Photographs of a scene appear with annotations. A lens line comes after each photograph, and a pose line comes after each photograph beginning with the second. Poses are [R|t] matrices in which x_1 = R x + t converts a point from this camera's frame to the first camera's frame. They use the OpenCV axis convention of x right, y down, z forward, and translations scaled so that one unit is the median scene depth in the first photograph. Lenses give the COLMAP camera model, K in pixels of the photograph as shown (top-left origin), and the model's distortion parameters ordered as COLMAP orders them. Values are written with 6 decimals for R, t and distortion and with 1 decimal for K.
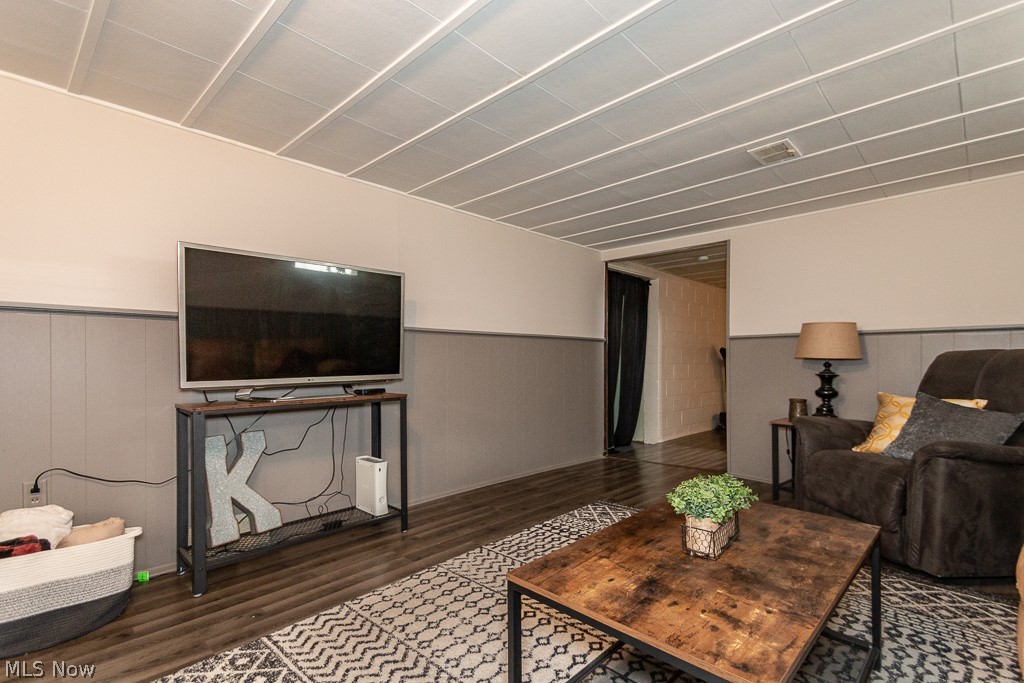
lens RADIAL K [[477.9, 0, 518.8], [0, 477.9, 372.8], [0, 0, 1]] dist [-0.000609, -0.003270]
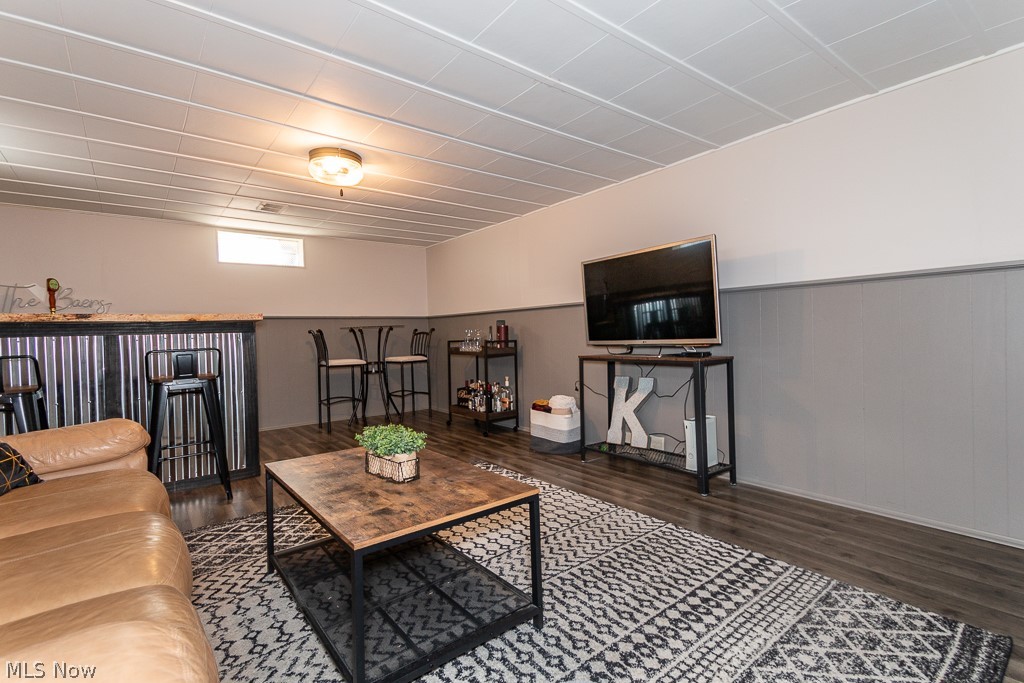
lens RADIAL K [[477.9, 0, 513.5], [0, 477.9, 334.9], [0, 0, 1]] dist [-0.000609, -0.003270]
pose [[-0.168689, 0.010093, -0.985618, 0.846224], [0.000612, 0.999948, 0.010135, -0.015376], [0.985669, 0.001106, -0.168687, 0.804589]]
